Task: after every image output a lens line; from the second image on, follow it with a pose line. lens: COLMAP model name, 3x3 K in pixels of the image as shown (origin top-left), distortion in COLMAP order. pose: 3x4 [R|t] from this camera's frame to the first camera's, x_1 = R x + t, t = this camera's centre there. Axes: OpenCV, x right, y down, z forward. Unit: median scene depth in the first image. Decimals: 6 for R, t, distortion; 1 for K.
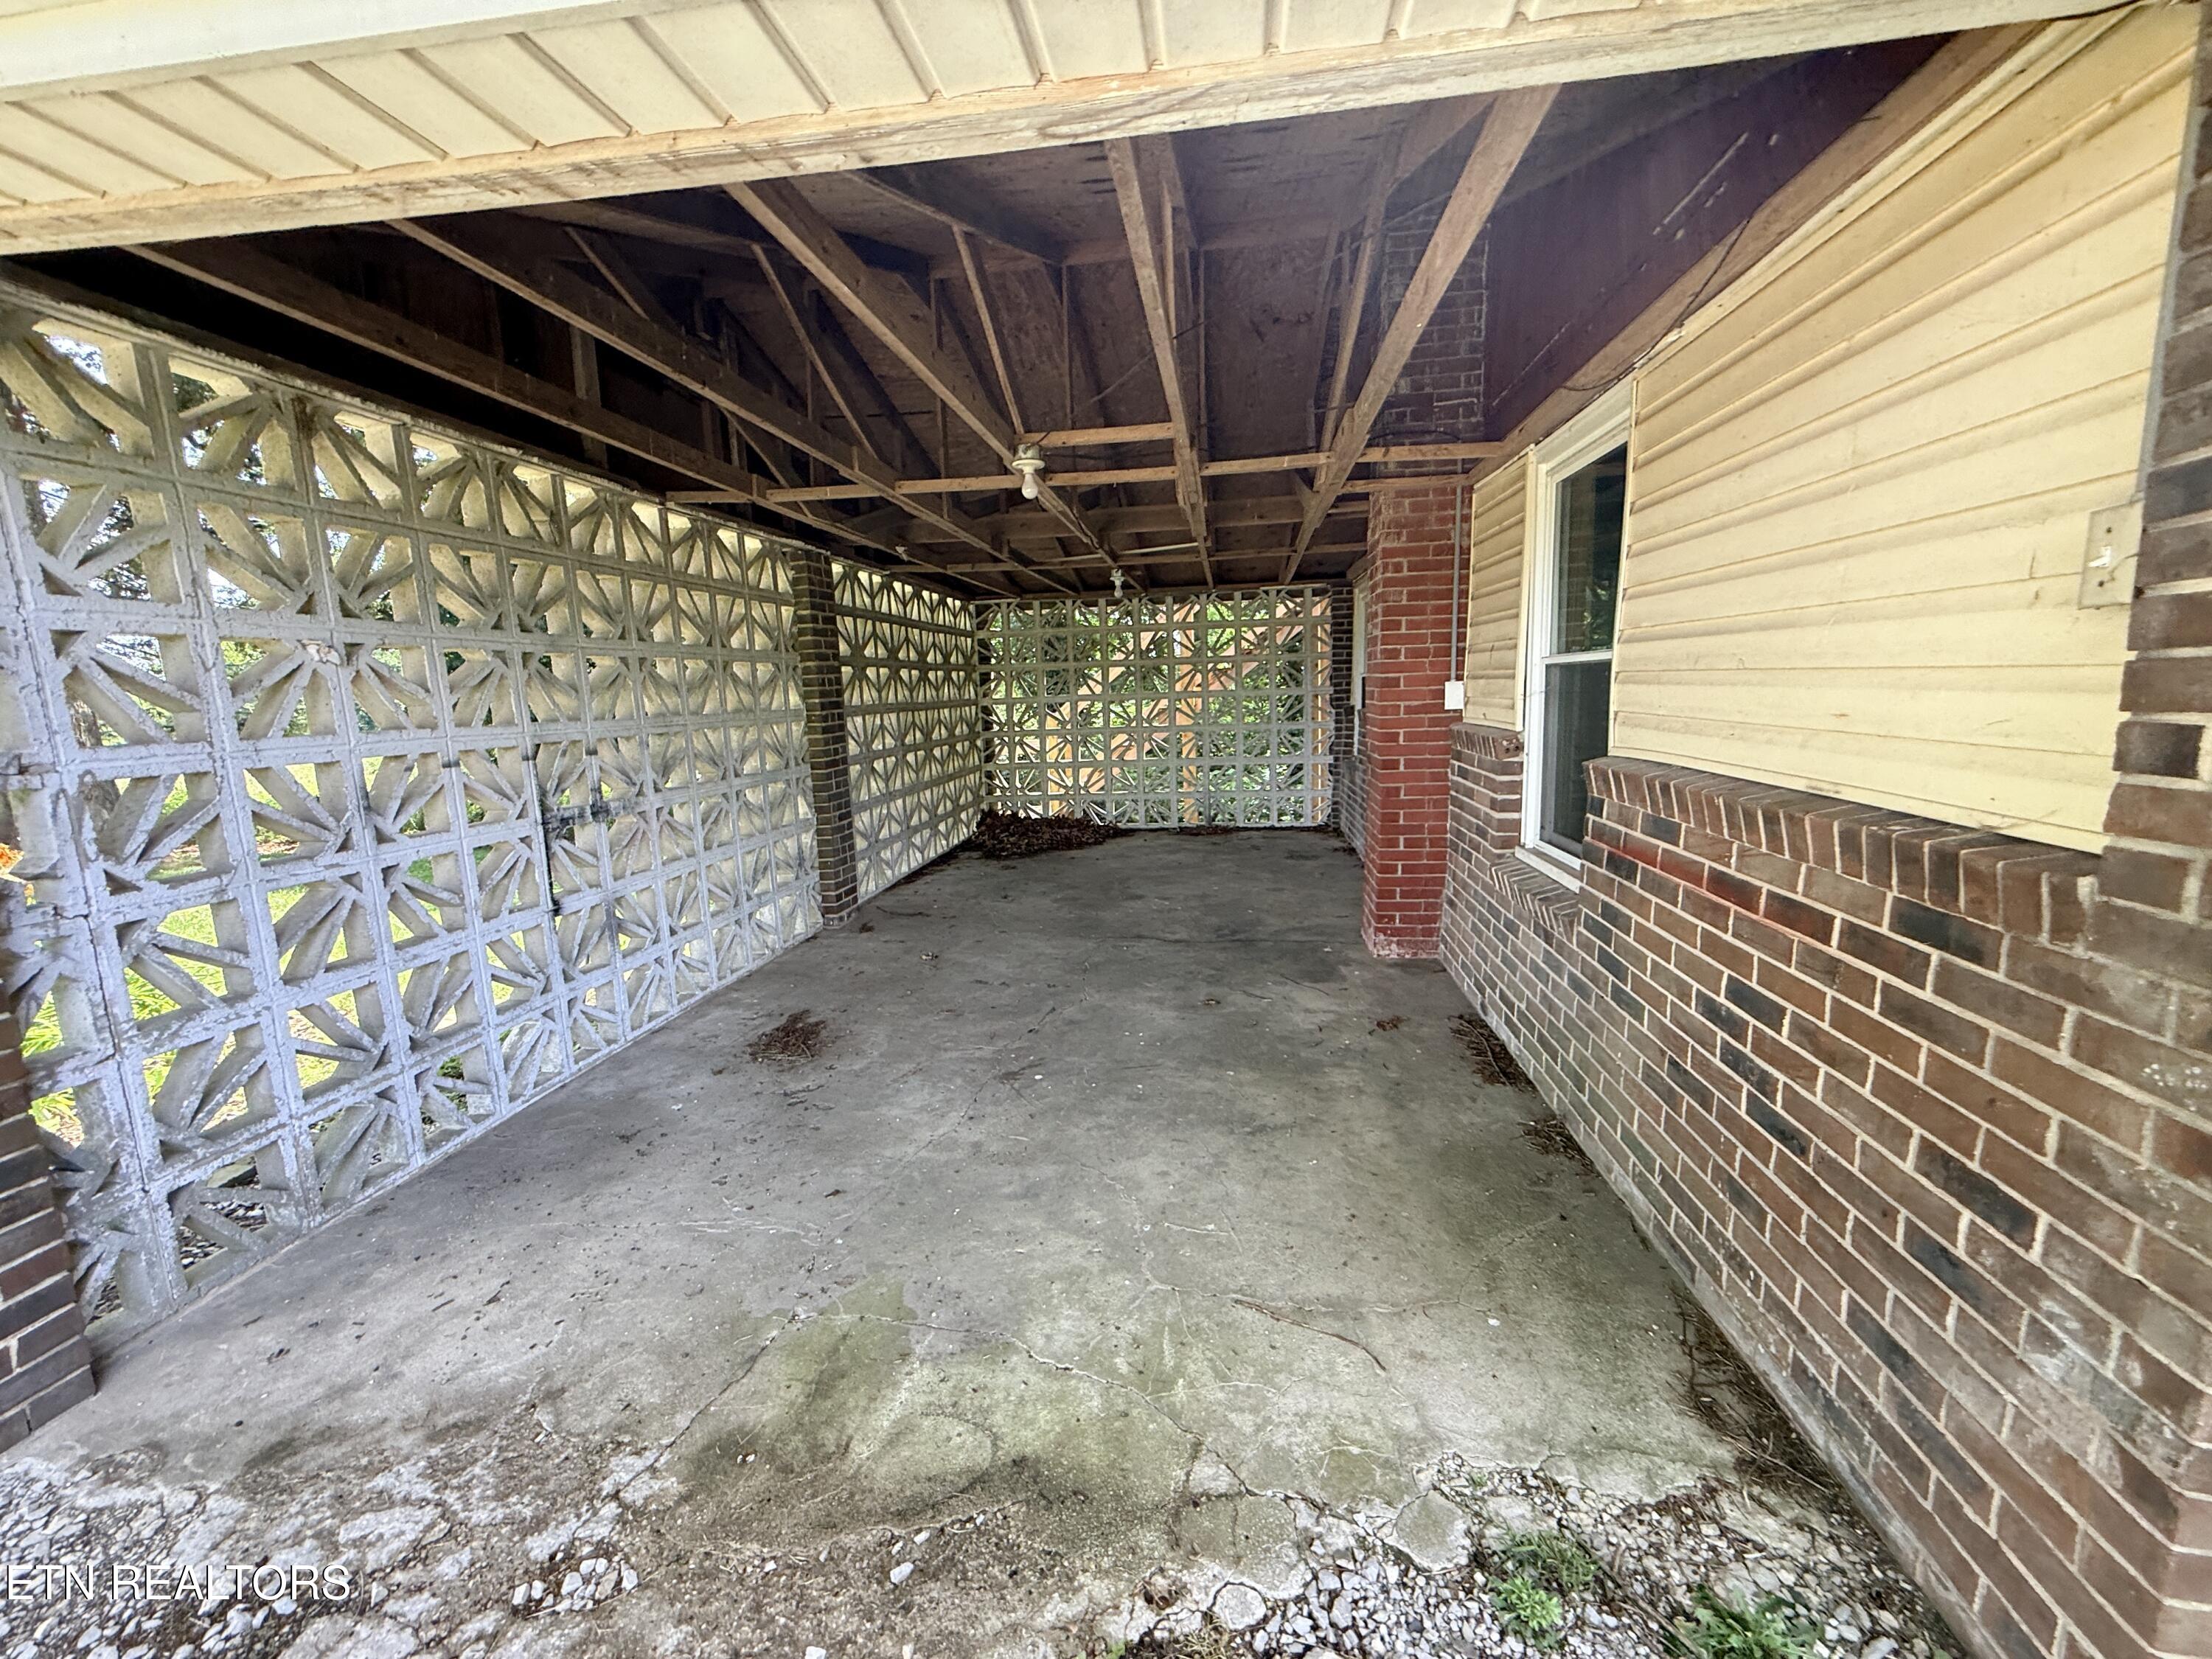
lens RADIAL K [[887.1, 0, 1106.0], [0, 887.1, 829.5], [0, 0, 1]] dist [-0.001277, -0.000072]
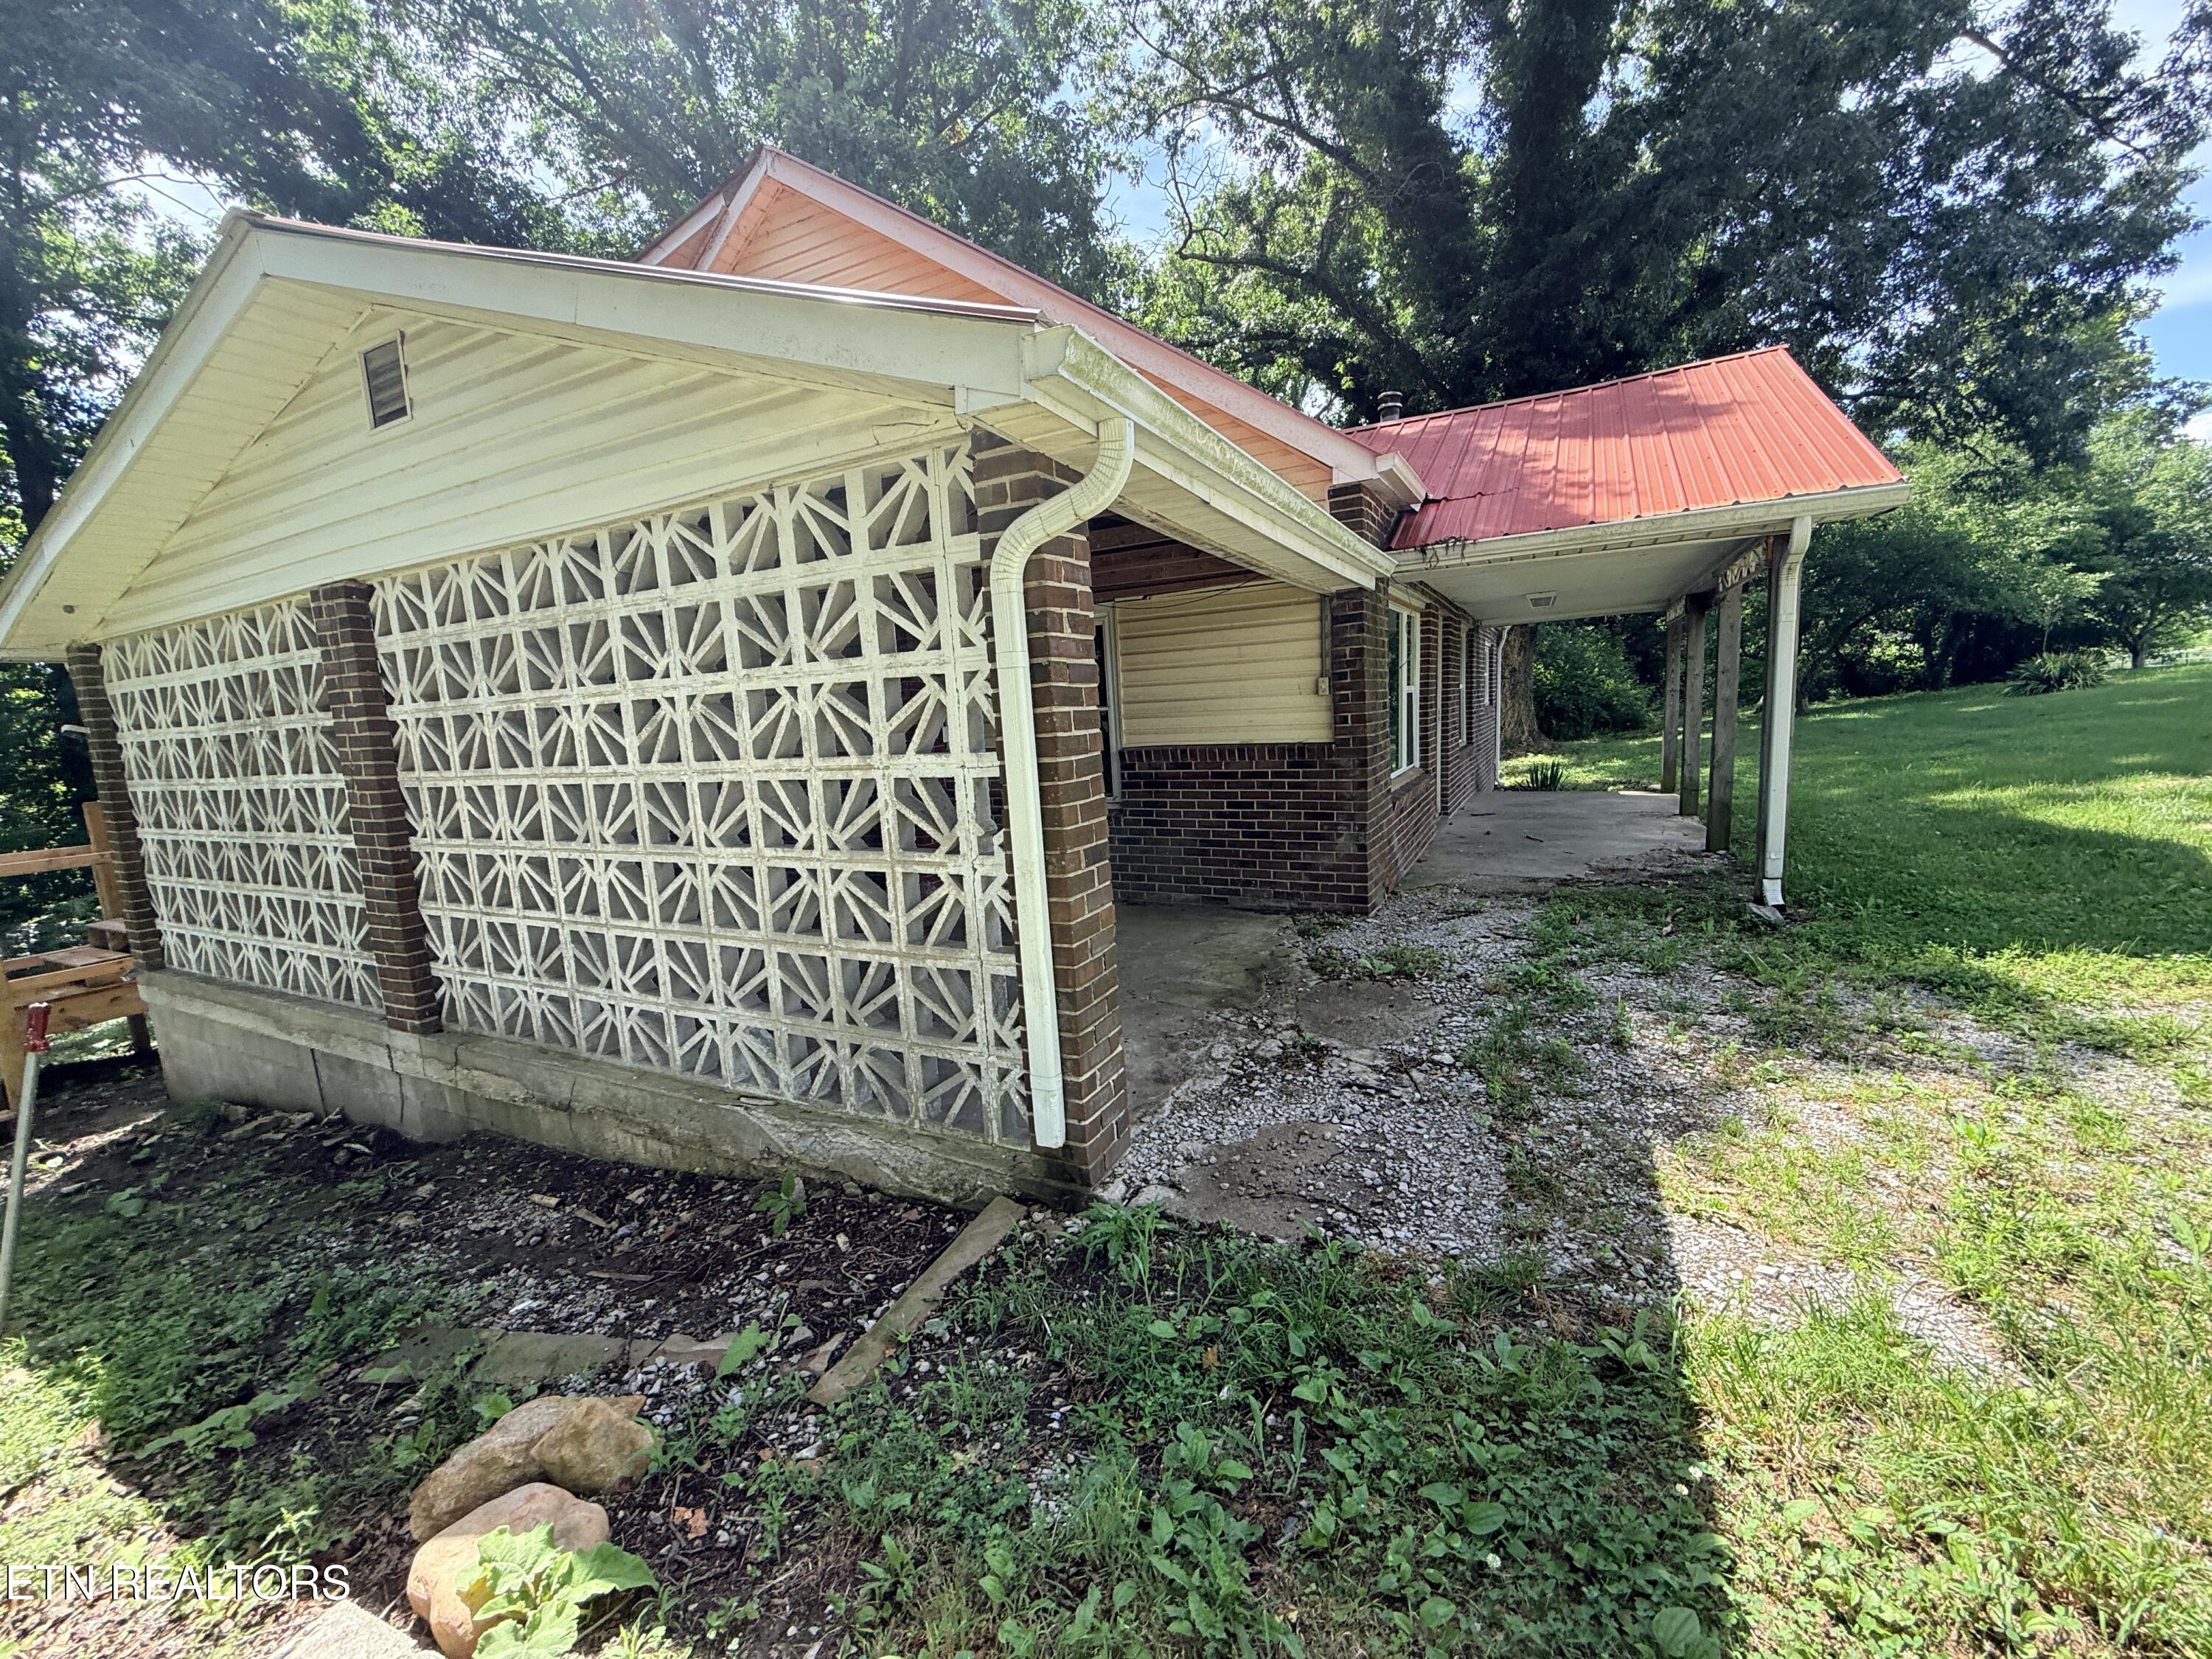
lens RADIAL K [[887.1, 0, 1106.0], [0, 887.1, 829.5], [0, 0, 1]] dist [-0.001277, -0.000072]
pose [[0.331815, -0.118408, 0.935884, -2.388056], [0.196882, 0.978936, 0.054051, -0.001363], [-0.922571, 0.166324, 0.348138, 0.259720]]
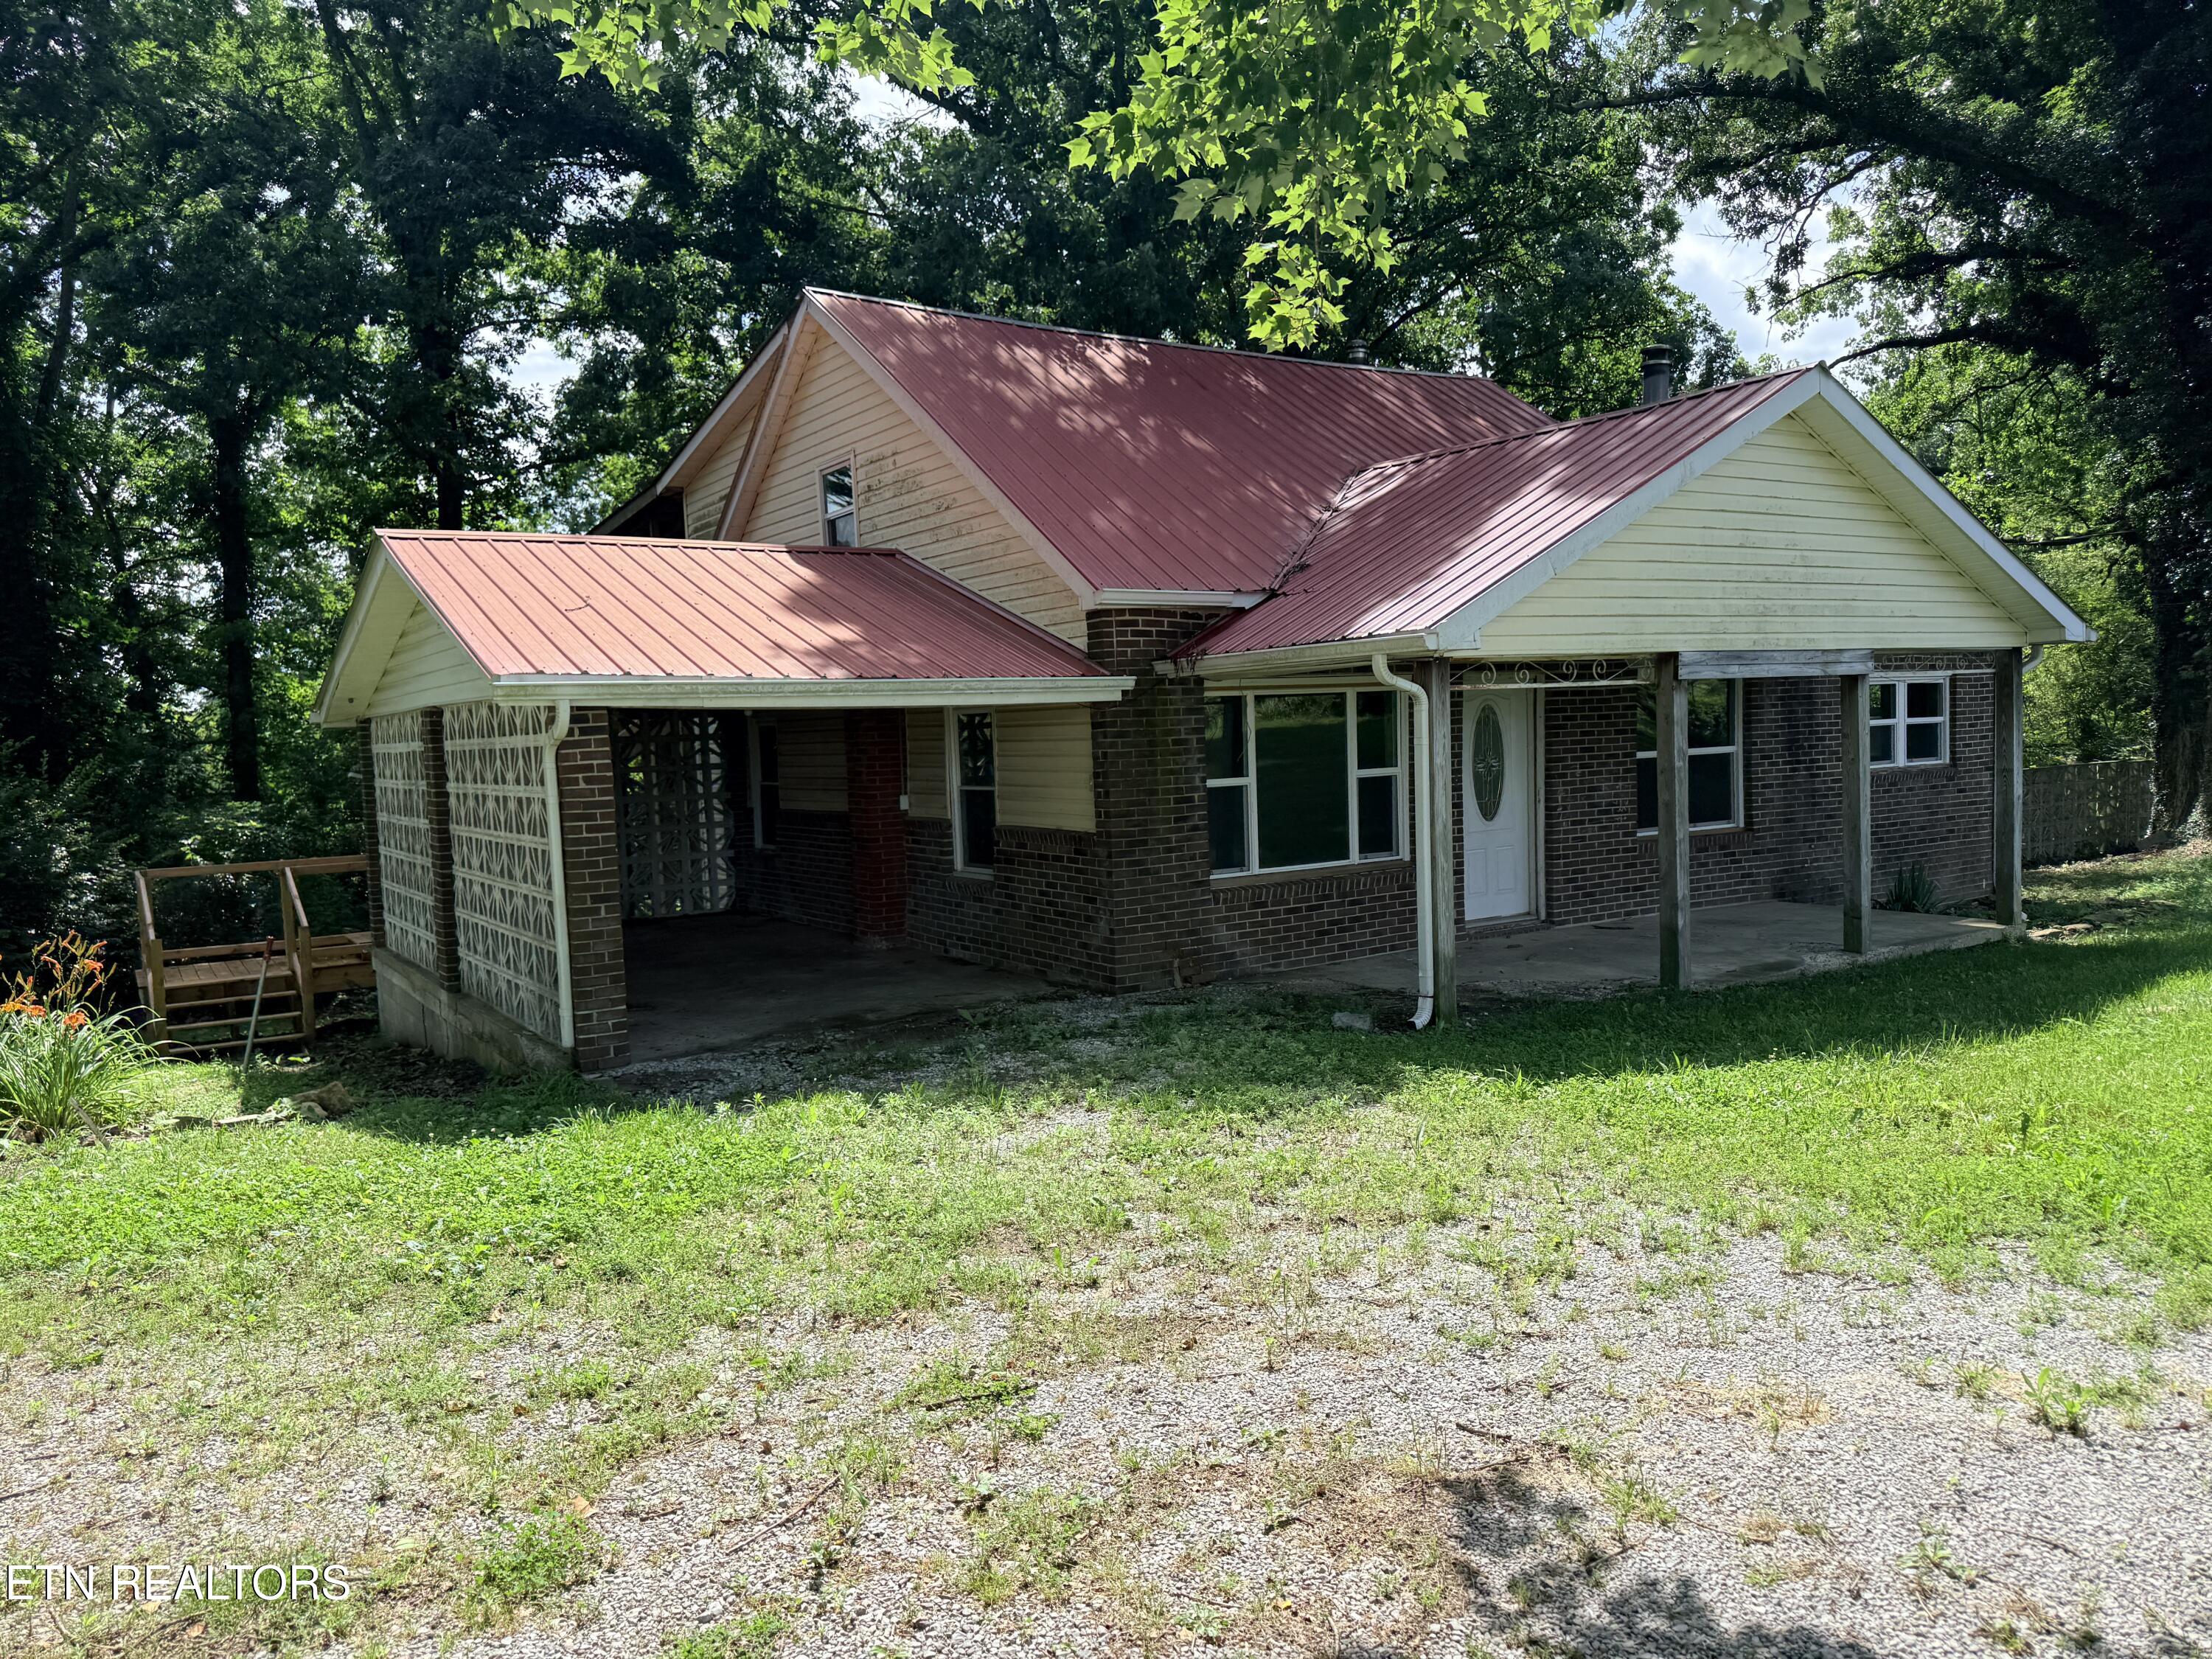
lens RADIAL K [[1557.6, 0, 1106.0], [0, 1557.6, 829.5], [0, 0, 1]] dist [0.095488, 0.000516]
pose [[0.759354, -0.045300, 0.649099, -2.982480], [0.122475, 0.989693, -0.074208, 0.426573], [-0.639047, 0.135849, 0.757076, -3.707397]]
